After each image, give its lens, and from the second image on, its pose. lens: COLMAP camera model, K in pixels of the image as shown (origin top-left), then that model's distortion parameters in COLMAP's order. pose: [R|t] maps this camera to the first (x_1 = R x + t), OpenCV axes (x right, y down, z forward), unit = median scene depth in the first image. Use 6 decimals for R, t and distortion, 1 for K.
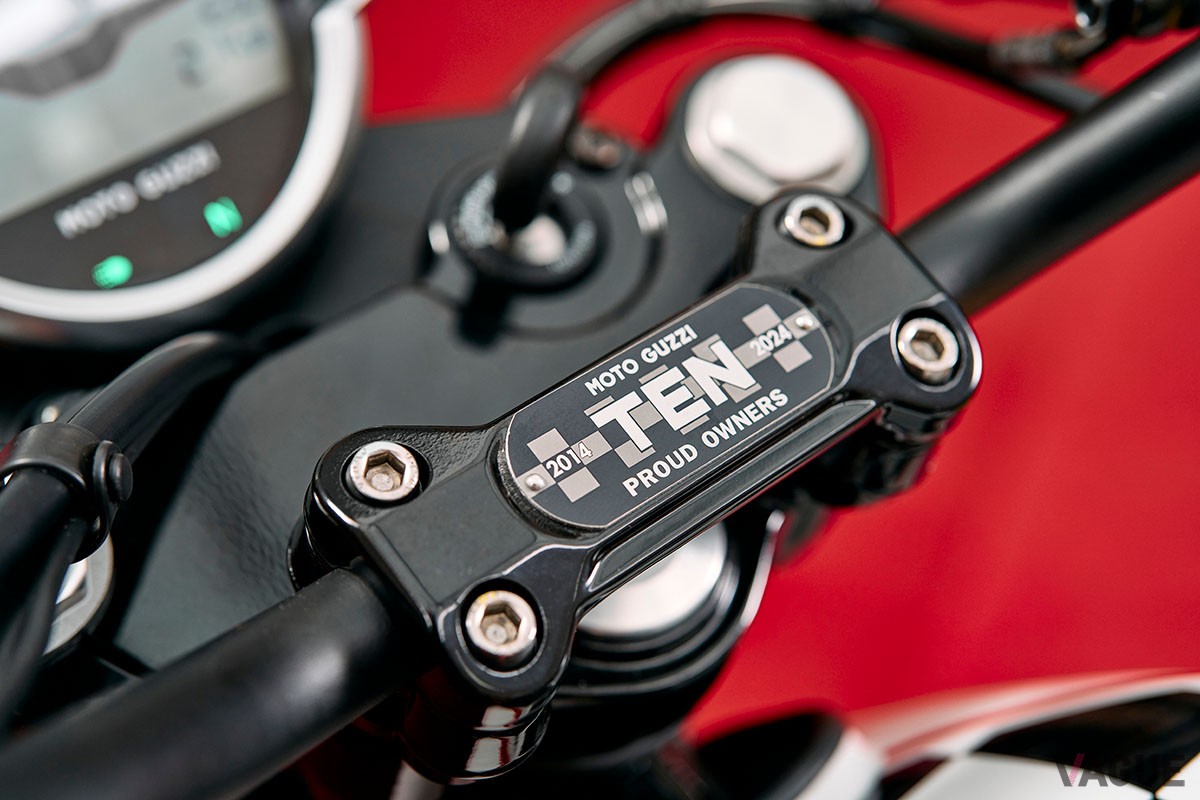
lens RADIAL K [[1819.1, 0, 600.0], [0, 1819.1, 400.0], [0, 0, 1]] dist [0.216493, -0.000537]
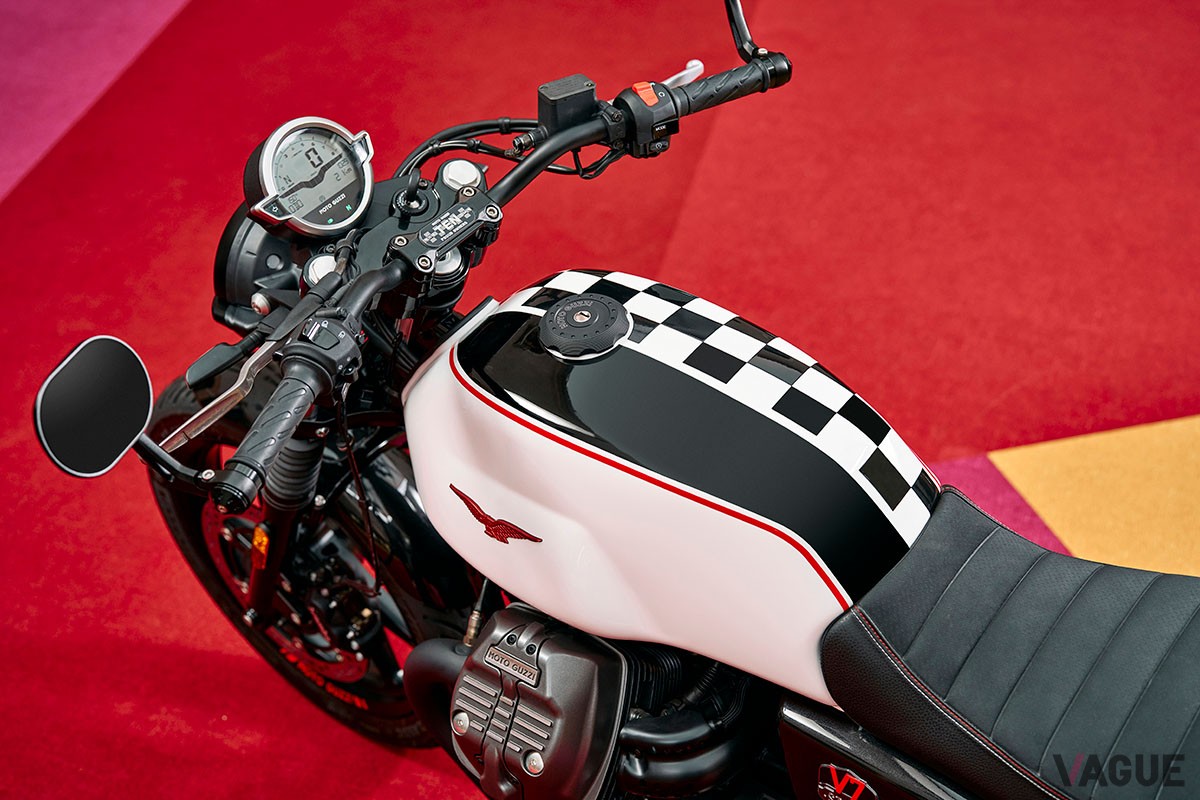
lens RADIAL K [[1778.0, 0, 600.0], [0, 1778.0, 400.0], [0, 0, 1]] dist [0.003824, 0.011967]
pose [[0.982283, -0.140230, 0.124322, -0.255891], [0.140998, 0.990006, 0.002640, 0.587442], [-0.123450, 0.014936, 0.992238, -4.520507]]
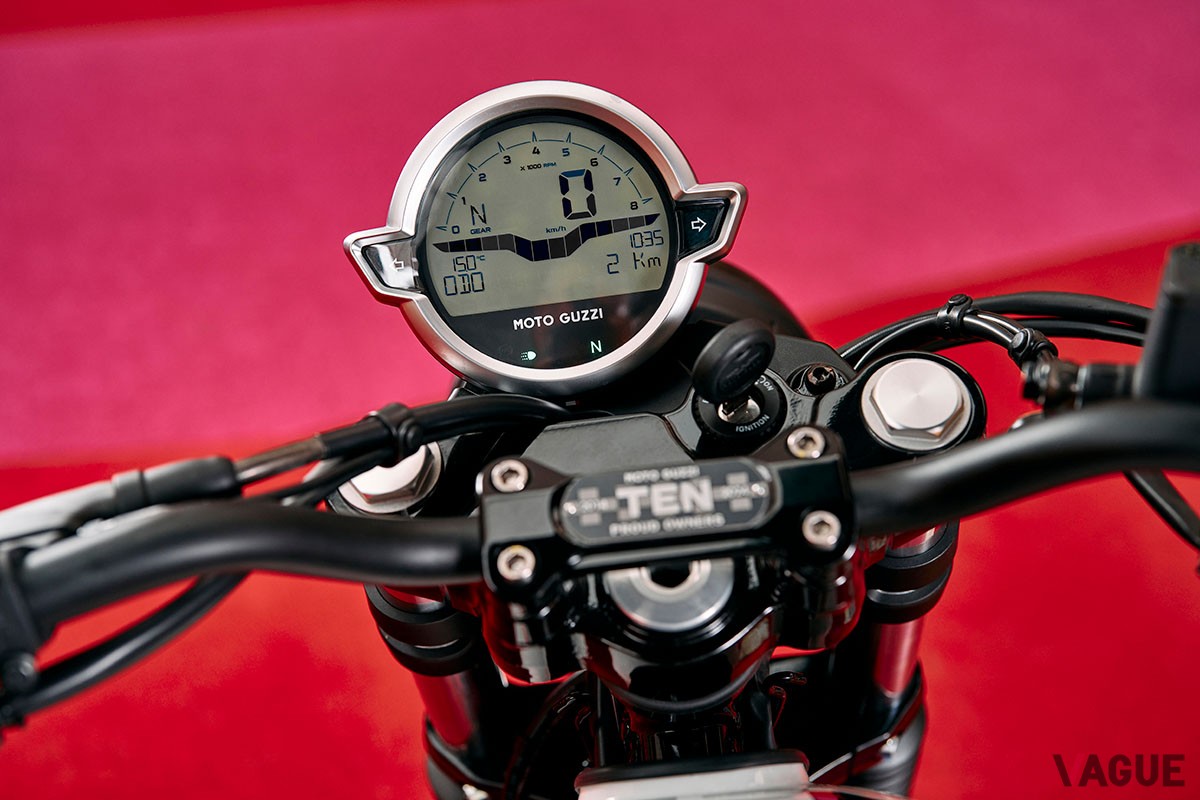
lens RADIAL K [[1778.0, 0, 600.0], [0, 1778.0, 400.0], [0, 0, 1]] dist [0.003824, 0.011967]
pose [[0.805378, 0.315686, -0.501705, 0.868418], [-0.351557, 0.935845, 0.024509, -0.116721], [0.477256, 0.156639, 0.864691, -0.637994]]
